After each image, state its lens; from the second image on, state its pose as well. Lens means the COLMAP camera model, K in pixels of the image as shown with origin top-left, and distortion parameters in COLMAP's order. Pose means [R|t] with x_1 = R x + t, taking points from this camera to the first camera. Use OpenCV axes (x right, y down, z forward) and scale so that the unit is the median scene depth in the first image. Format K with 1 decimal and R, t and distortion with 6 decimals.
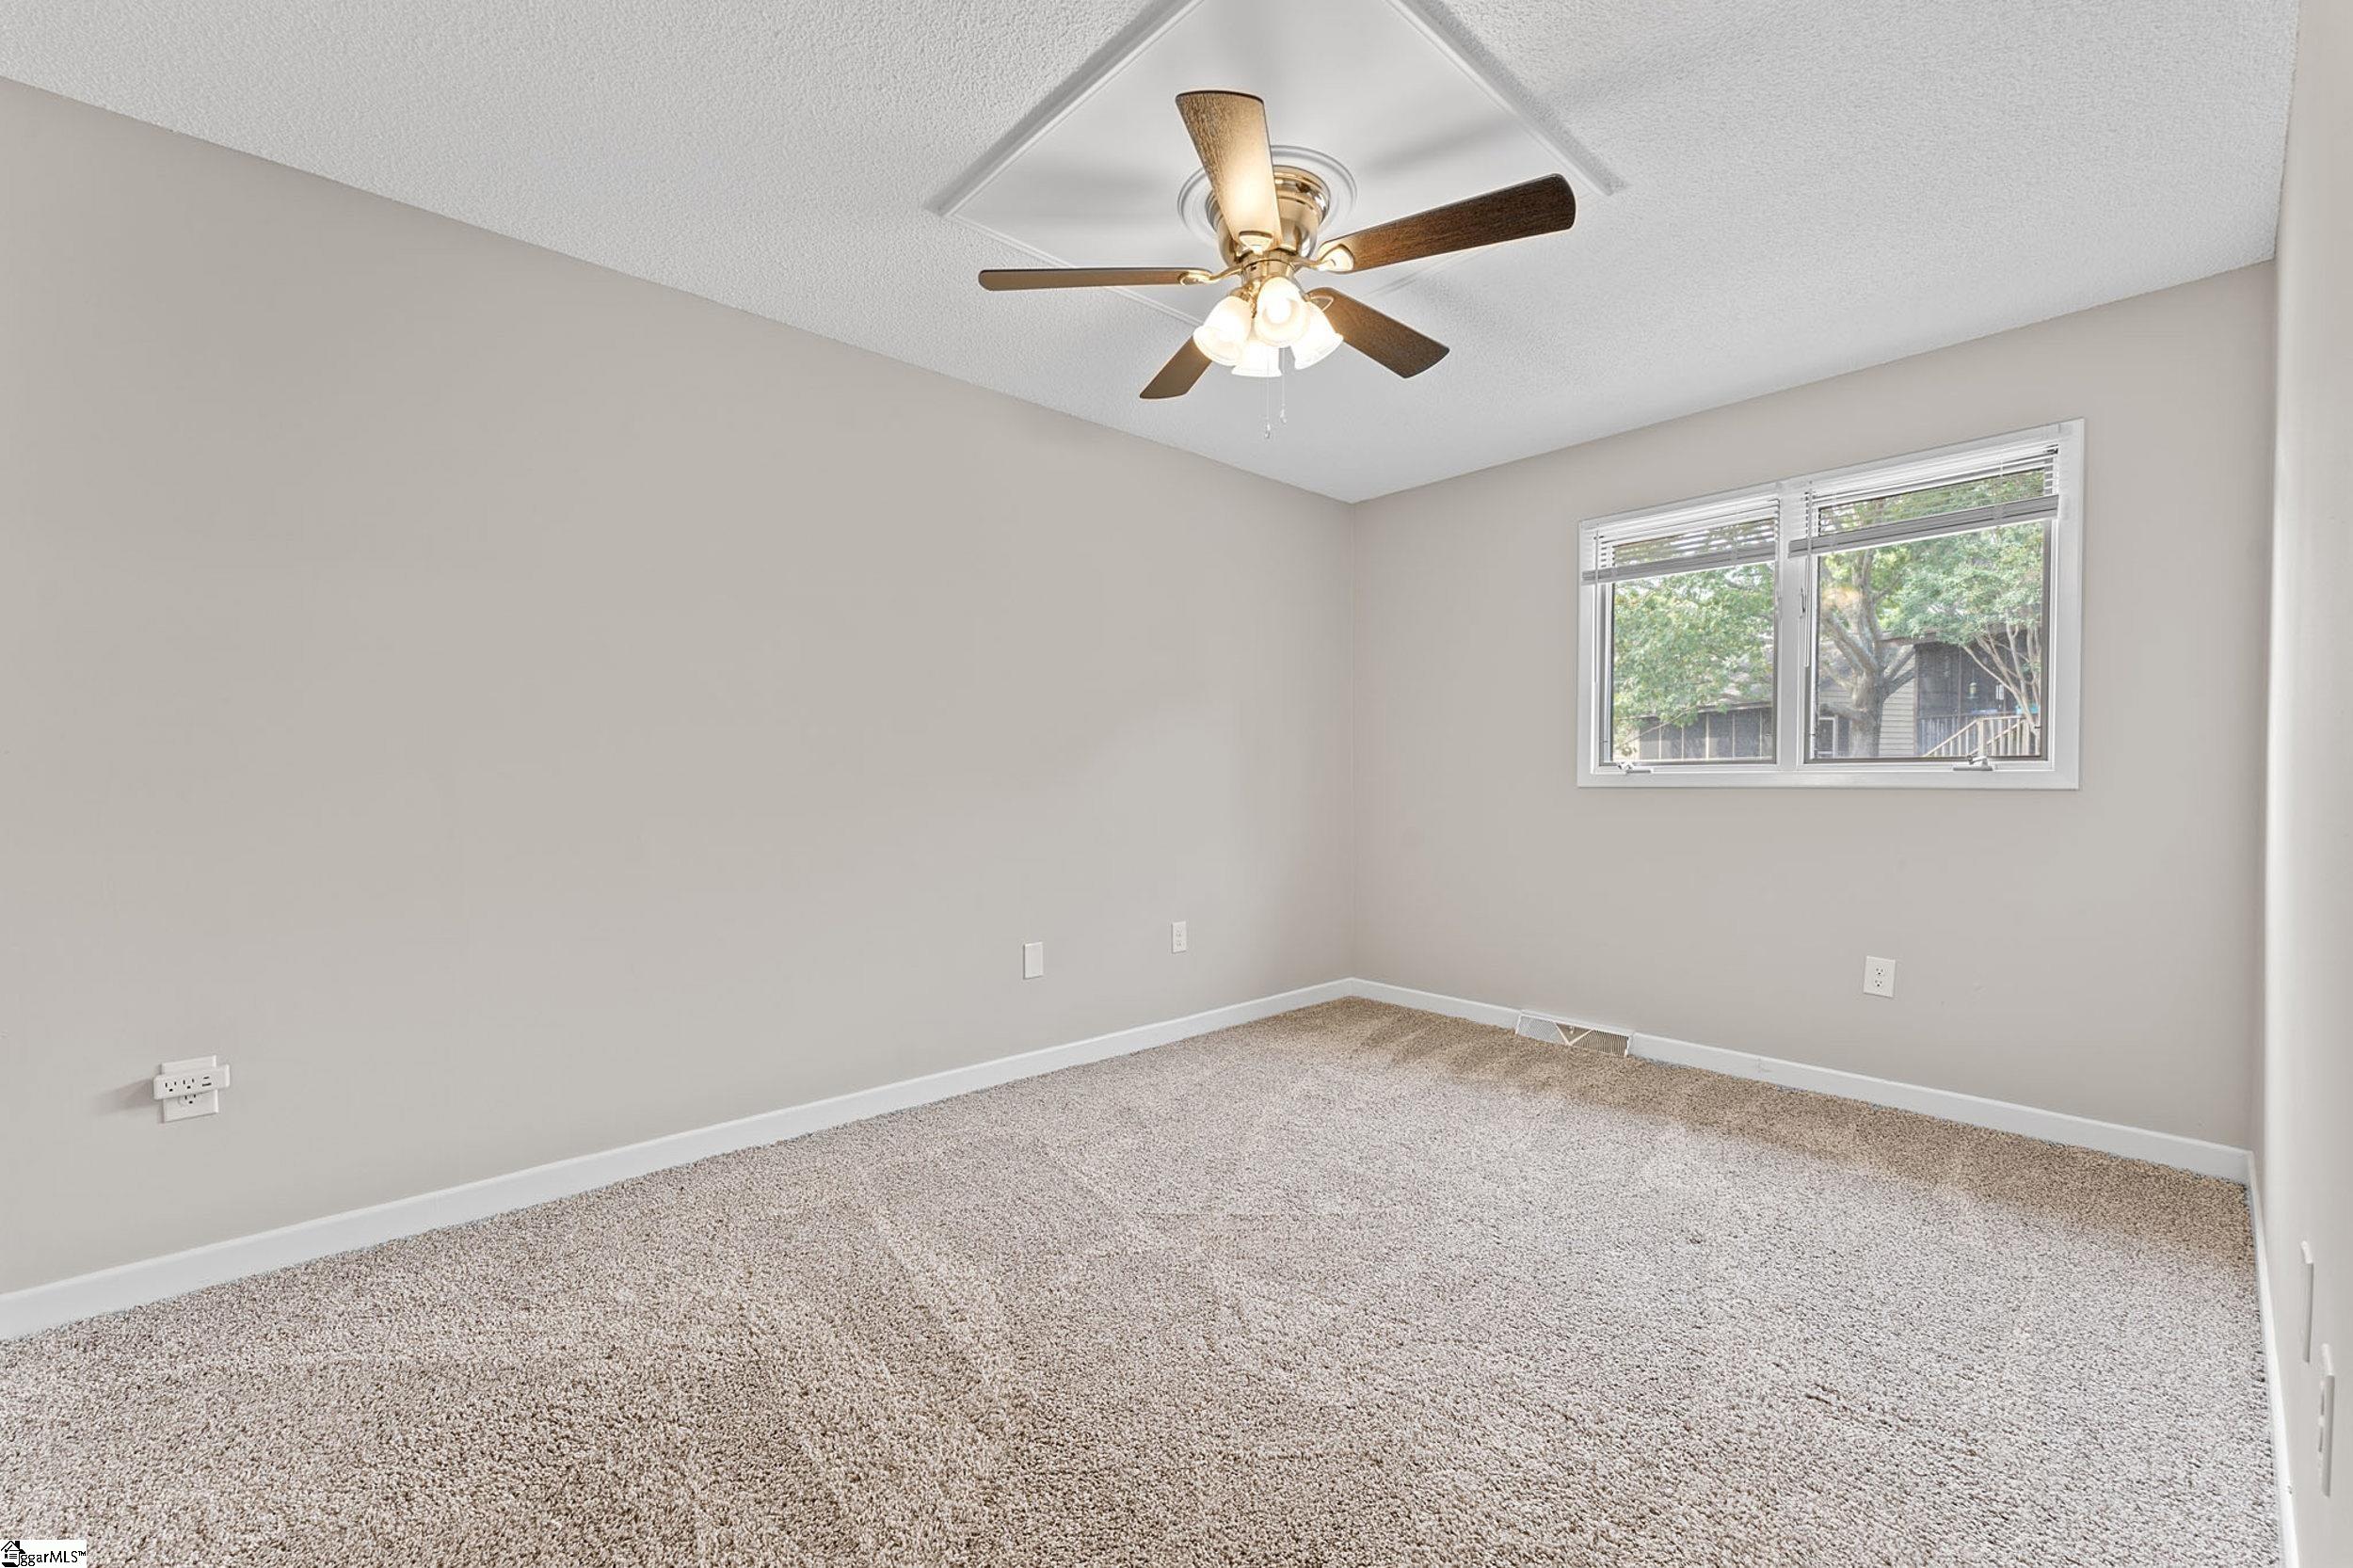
lens RADIAL K [[956.2, 0, 1169.3], [0, 956.2, 794.0], [0, 0, 1]] dist [0.004107, -0.000581]
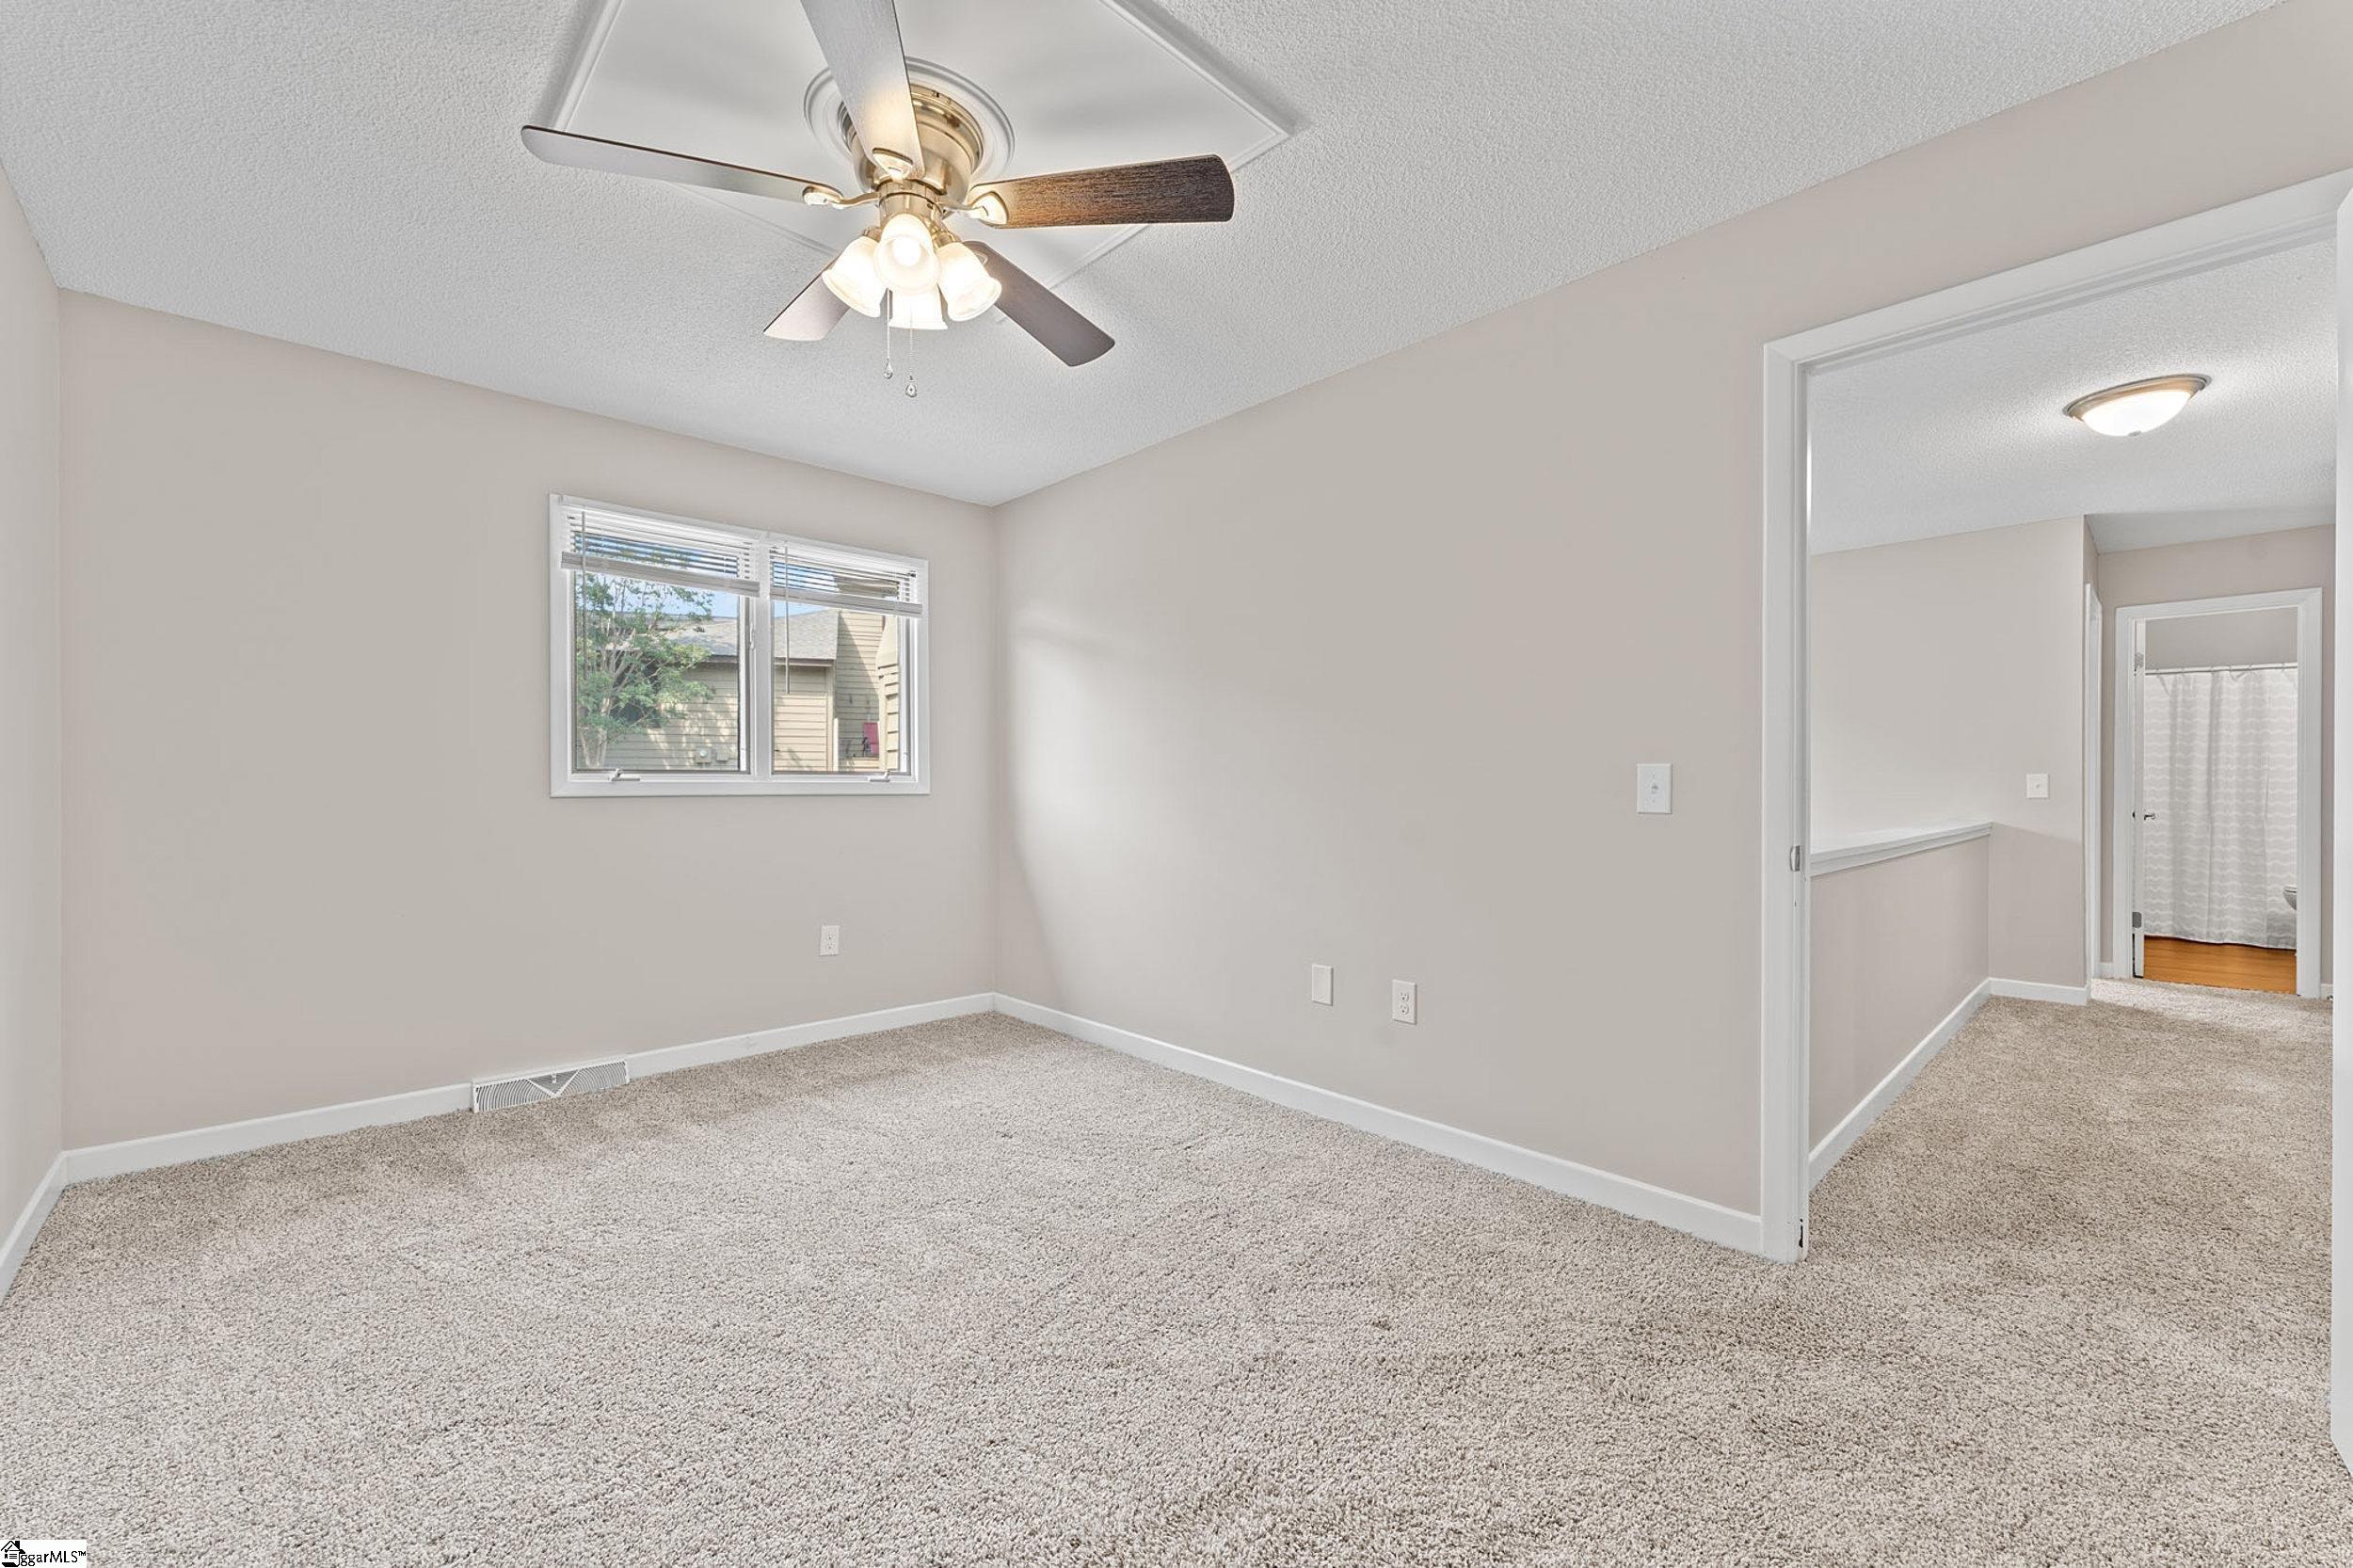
lens RADIAL K [[956.2, 0, 1160.8], [0, 956.2, 786.2], [0, 0, 1]] dist [0.004107, -0.000581]
pose [[-0.014533, 0.000572, 0.999894, -0.521786], [0.015900, 0.999874, -0.000341, -0.009383], [-0.999768, 0.015894, -0.014540, 0.536170]]
